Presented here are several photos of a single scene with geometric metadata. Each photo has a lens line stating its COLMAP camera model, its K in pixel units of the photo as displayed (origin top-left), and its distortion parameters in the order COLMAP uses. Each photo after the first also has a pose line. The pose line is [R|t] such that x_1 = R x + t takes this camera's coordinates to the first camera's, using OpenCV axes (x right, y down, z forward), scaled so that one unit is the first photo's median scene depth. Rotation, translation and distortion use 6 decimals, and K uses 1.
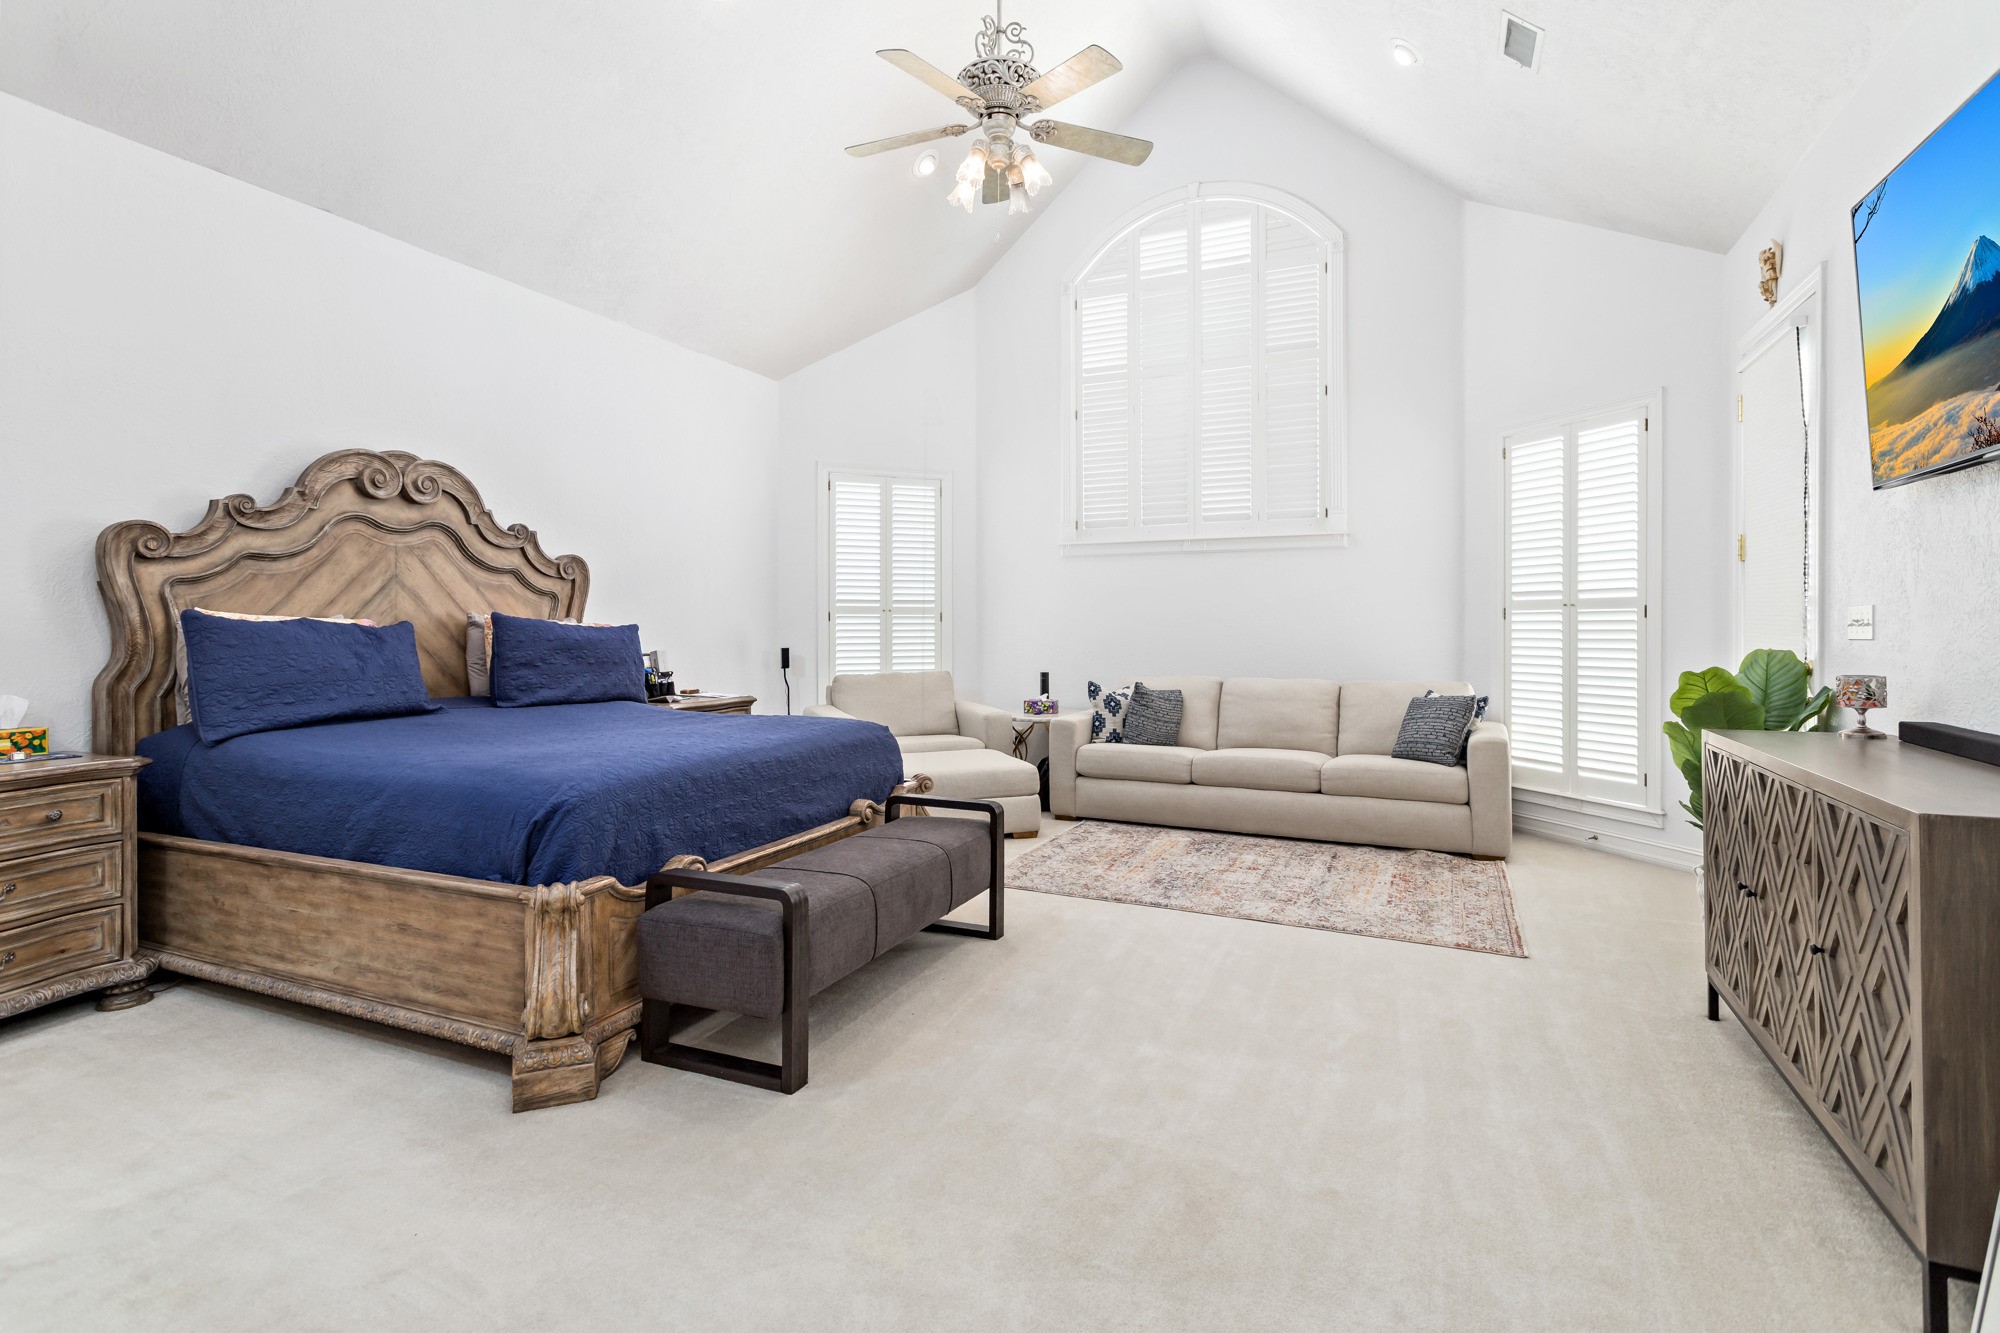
lens RADIAL K [[968.7, 0, 993.9], [0, 968.7, 633.5], [0, 0, 1]] dist [-0.003487, 0.000817]
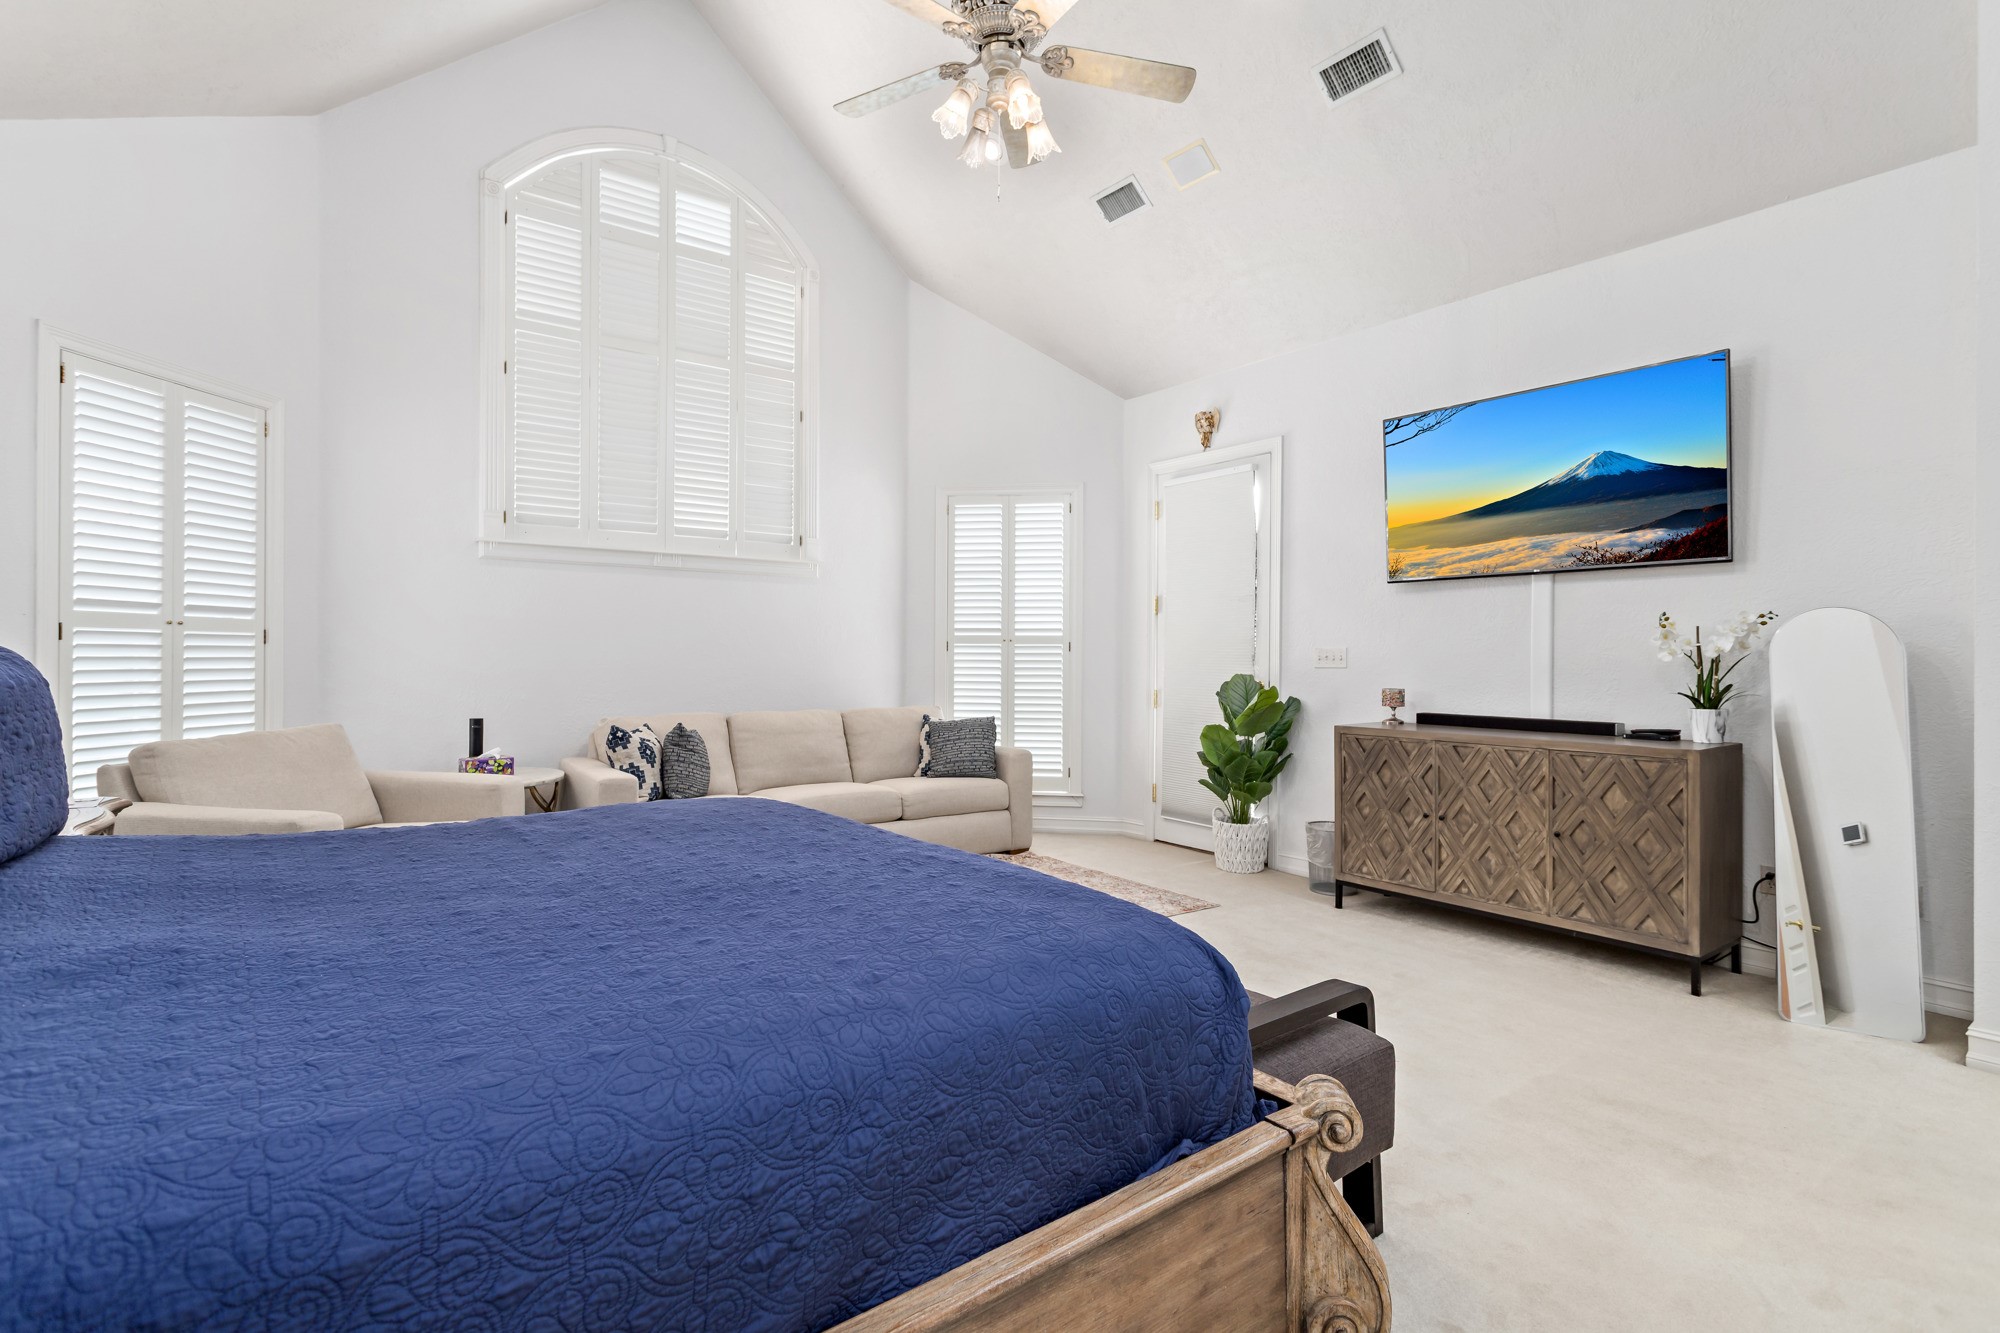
lens RADIAL K [[968.7, 0, 994.4], [0, 968.7, 660.3], [0, 0, 1]] dist [-0.003487, 0.000817]
pose [[0.461620, 0.000948, 0.887077, -0.485631], [-0.000331, 1.000000, -0.000897, -0.002735], [-0.887078, 0.000121, 0.461620, 0.407130]]
